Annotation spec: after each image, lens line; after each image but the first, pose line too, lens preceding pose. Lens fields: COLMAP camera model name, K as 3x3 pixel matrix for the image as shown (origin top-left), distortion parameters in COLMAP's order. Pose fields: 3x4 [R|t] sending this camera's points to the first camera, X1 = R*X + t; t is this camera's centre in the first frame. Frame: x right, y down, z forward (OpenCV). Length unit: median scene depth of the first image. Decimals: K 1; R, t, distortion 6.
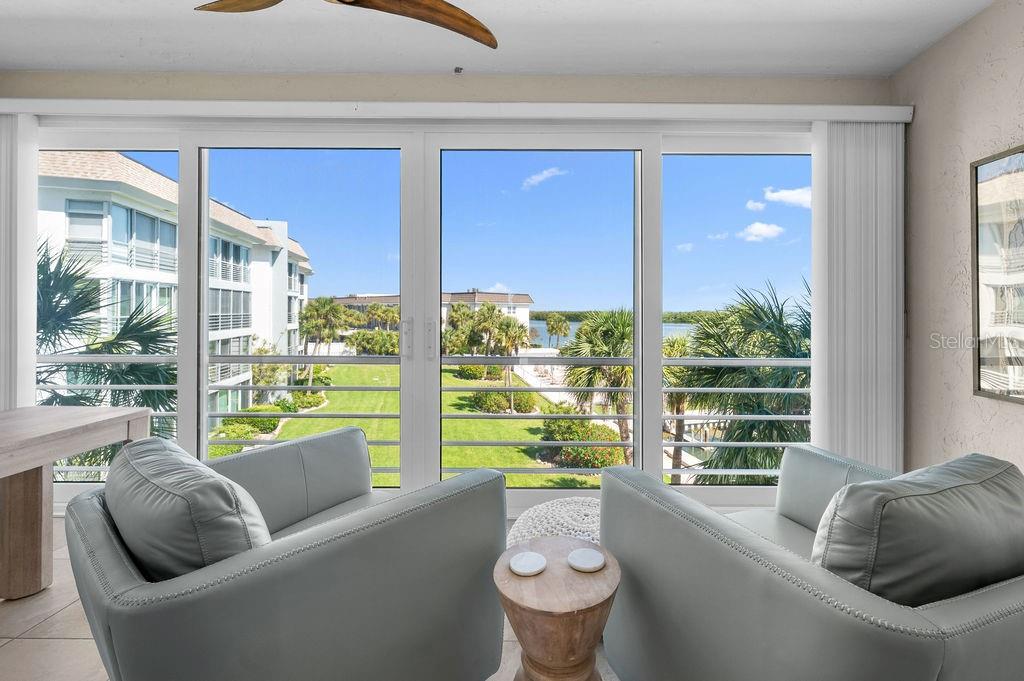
lens RADIAL K [[423.7, 0, 531.9], [0, 423.7, 307.7], [0, 0, 1]] dist [0.000473, 0.000765]
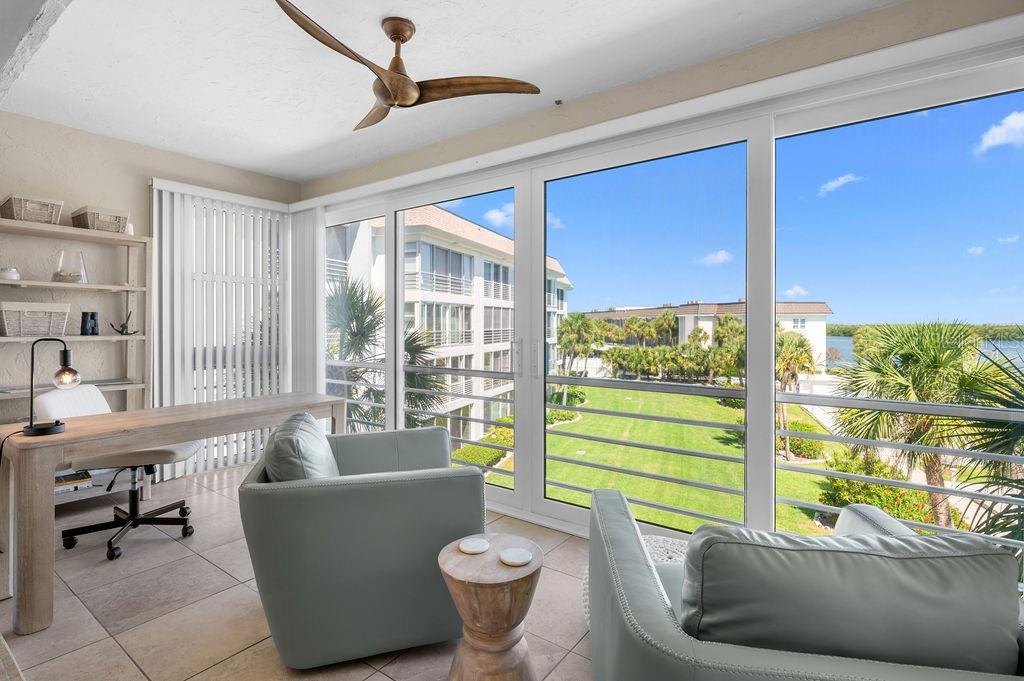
lens RADIAL K [[500.4, 0, 547.8], [0, 500.4, 322.0], [0, 0, 1]] dist [-0.000186, -0.001928]
pose [[0.817443, -0.006166, -0.575976, 0.150774], [0.009879, 0.999946, 0.003317, -0.007030], [0.575924, -0.008402, 0.817460, -0.008389]]
